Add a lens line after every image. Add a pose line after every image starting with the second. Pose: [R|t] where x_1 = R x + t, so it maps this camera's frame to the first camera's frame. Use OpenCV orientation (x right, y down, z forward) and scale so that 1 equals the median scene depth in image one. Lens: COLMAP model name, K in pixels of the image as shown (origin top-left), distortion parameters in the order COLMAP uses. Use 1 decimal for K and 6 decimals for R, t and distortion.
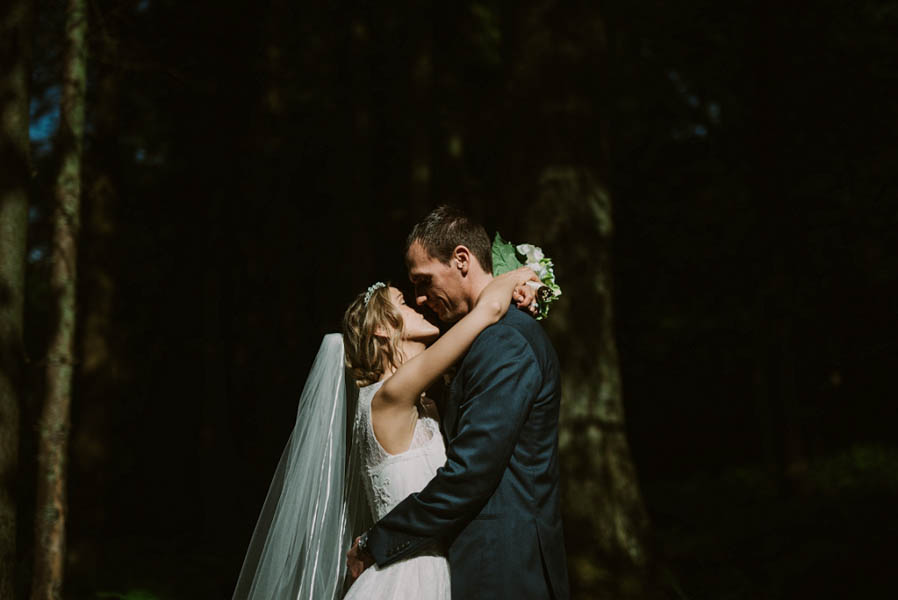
lens RADIAL K [[1233.8, 0, 449.0], [0, 1233.8, 300.0], [0, 0, 1]] dist [0.002690, -0.005946]
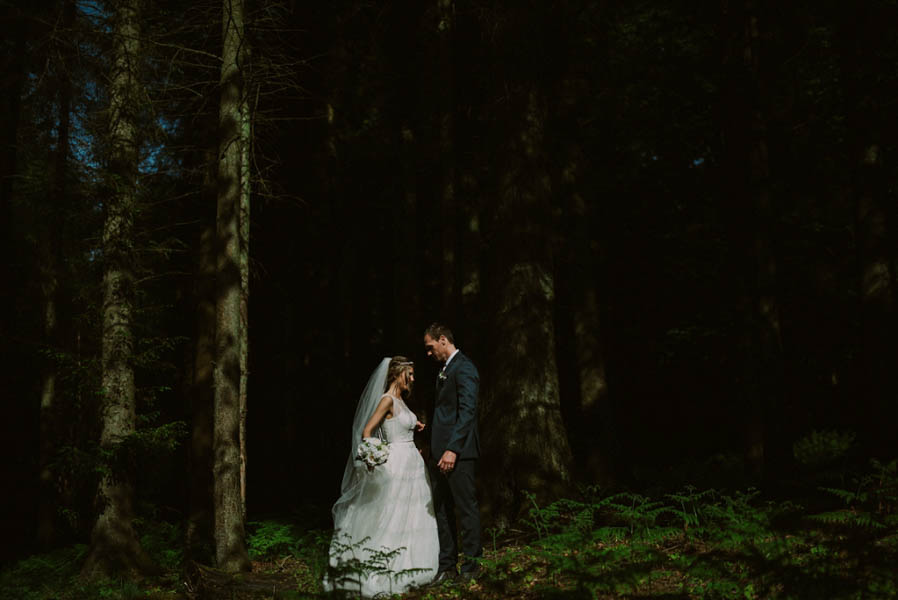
lens RADIAL K [[1233.8, 0, 449.0], [0, 1233.8, 300.0], [0, 0, 1]] dist [0.002690, -0.005946]
pose [[0.998535, -0.017496, -0.051206, 0.076911], [0.017241, 0.999837, -0.005417, -0.048216], [0.051292, 0.004526, 0.998673, -0.845650]]
